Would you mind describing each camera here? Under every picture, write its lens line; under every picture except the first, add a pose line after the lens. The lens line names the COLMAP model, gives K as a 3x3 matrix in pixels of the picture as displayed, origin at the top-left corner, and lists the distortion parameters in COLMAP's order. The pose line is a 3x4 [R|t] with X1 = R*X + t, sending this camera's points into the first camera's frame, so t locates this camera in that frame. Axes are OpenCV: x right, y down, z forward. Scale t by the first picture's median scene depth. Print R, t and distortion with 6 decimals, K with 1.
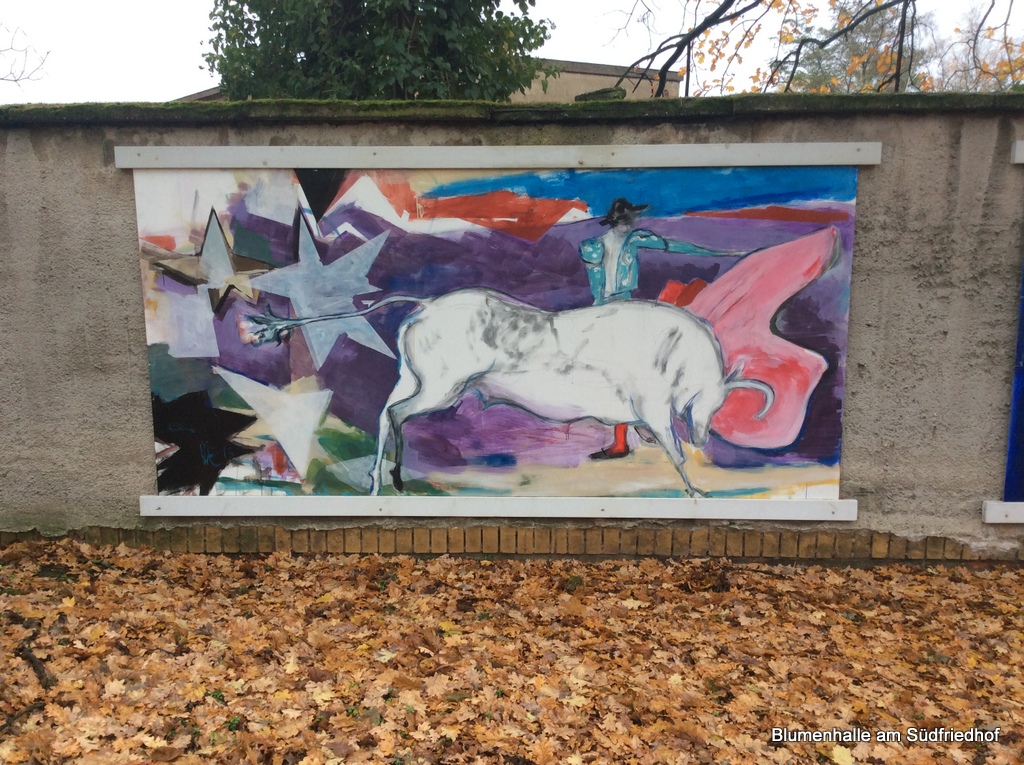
lens RADIAL K [[969.7, 0, 511.5], [0, 969.7, 385.6], [0, 0, 1]] dist [0.007340, 0.000000]
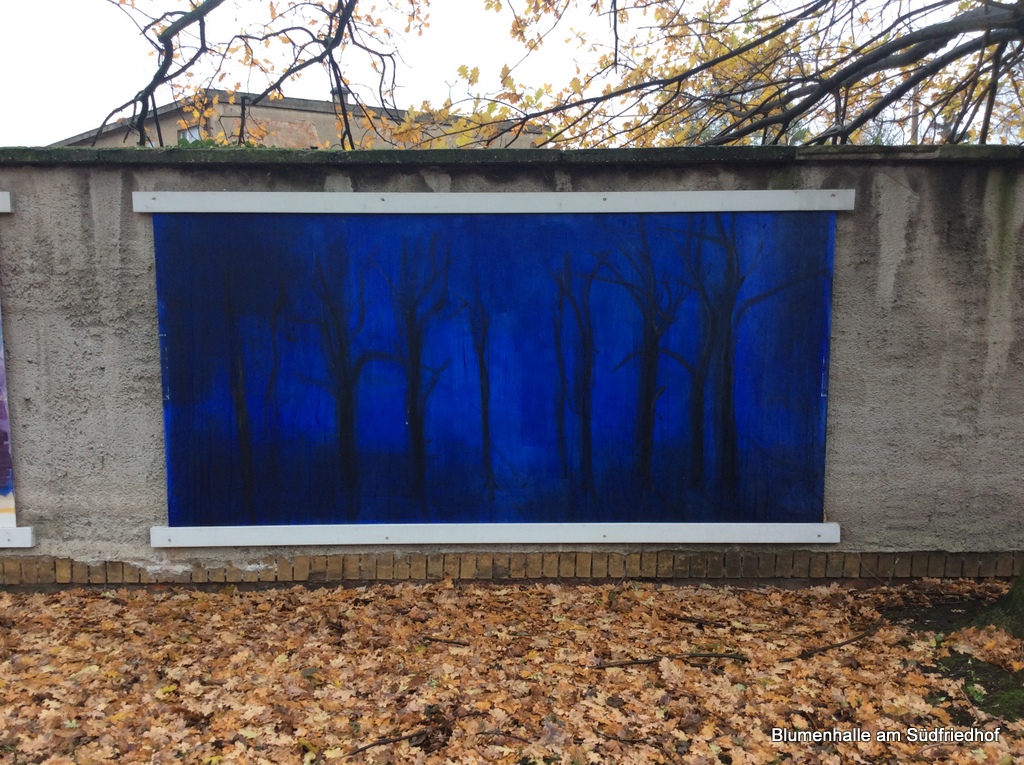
lens RADIAL K [[969.7, 0, 512.3], [0, 969.7, 379.9], [0, 0, 1]] dist [0.007340, 0.000000]
pose [[0.998128, -0.003623, 0.061054, 0.819307], [0.006852, 0.998583, -0.052767, 0.017295], [-0.060776, 0.053087, 0.996739, -0.091881]]
